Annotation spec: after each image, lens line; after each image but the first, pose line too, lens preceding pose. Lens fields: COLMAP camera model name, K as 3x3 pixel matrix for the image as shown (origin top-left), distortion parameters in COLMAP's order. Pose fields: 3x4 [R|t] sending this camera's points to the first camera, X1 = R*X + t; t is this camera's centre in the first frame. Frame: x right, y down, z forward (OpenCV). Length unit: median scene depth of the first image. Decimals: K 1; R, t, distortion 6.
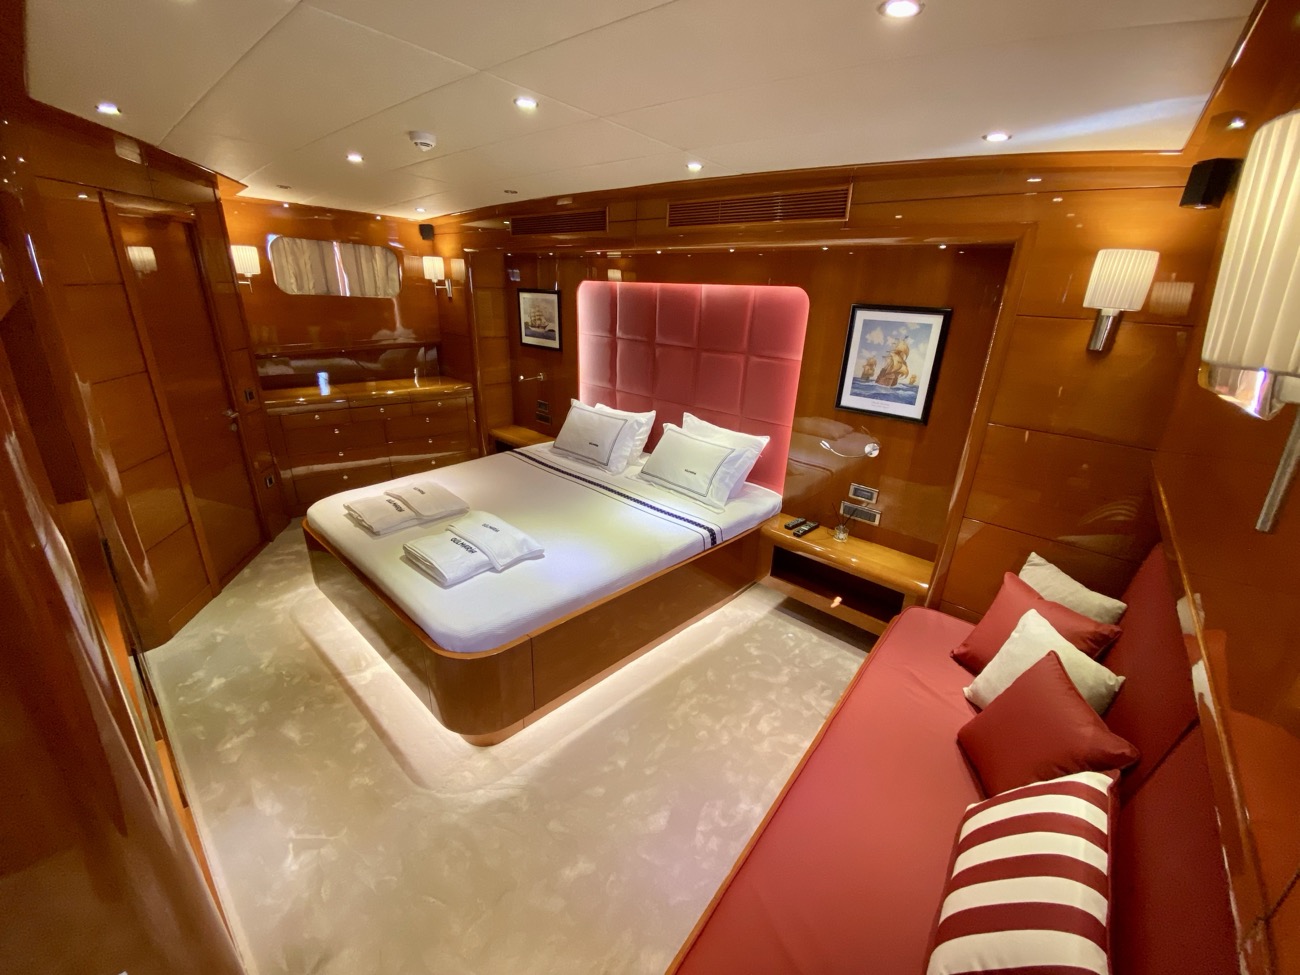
lens RADIAL K [[532.6, 0, 644.0], [0, 532.6, 483.3], [0, 0, 1]] dist [0.003135, -0.007550]
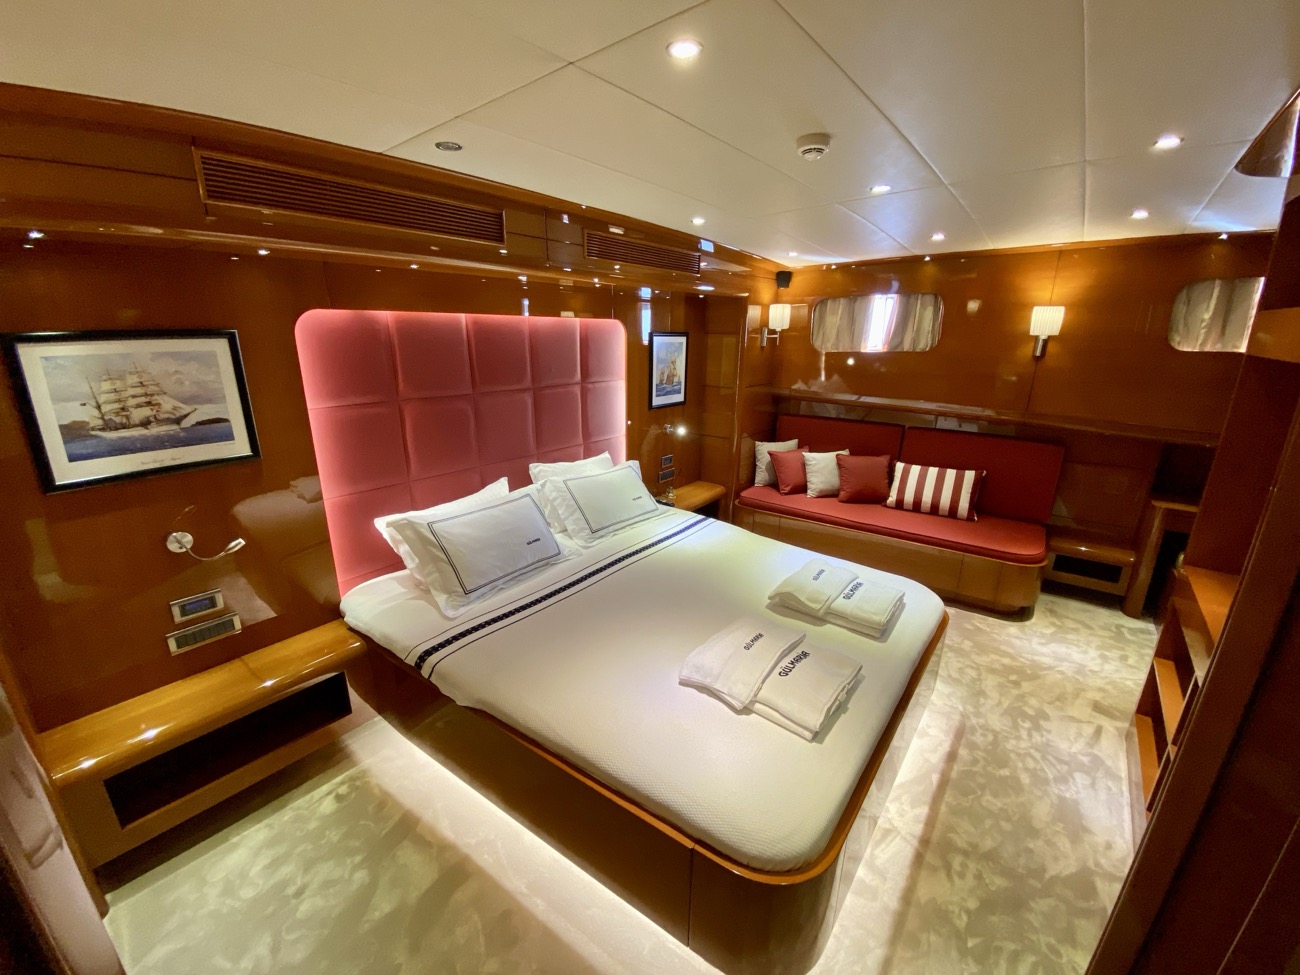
lens RADIAL K [[524.5, 0, 653.7], [0, 524.5, 484.5], [0, 0, 1]] dist [0.030559, -0.038970]
pose [[-0.084919, -0.322006, 0.942922, -0.895461], [0.319776, 0.887472, 0.331868, -0.385958], [-0.943680, 0.329706, 0.027607, 0.960822]]
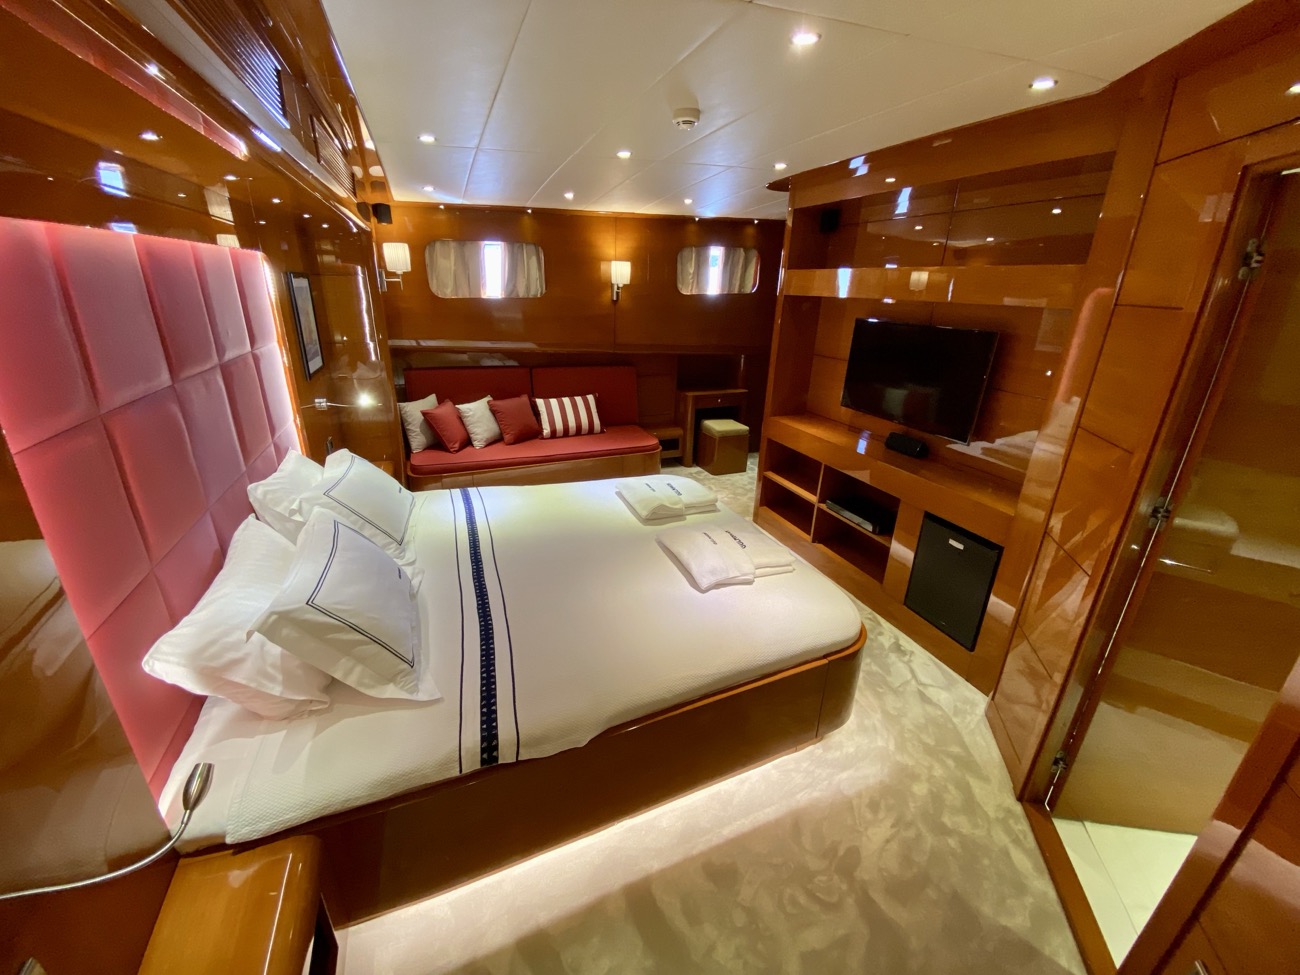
lens RADIAL K [[524.5, 0, 653.7], [0, 524.5, 484.5], [0, 0, 1]] dist [0.030559, -0.038970]
pose [[-0.903477, -0.213337, 0.371774, -0.581920], [0.075915, 0.773991, 0.628629, -0.524780], [-0.421860, 0.596176, -0.683088, 1.429483]]
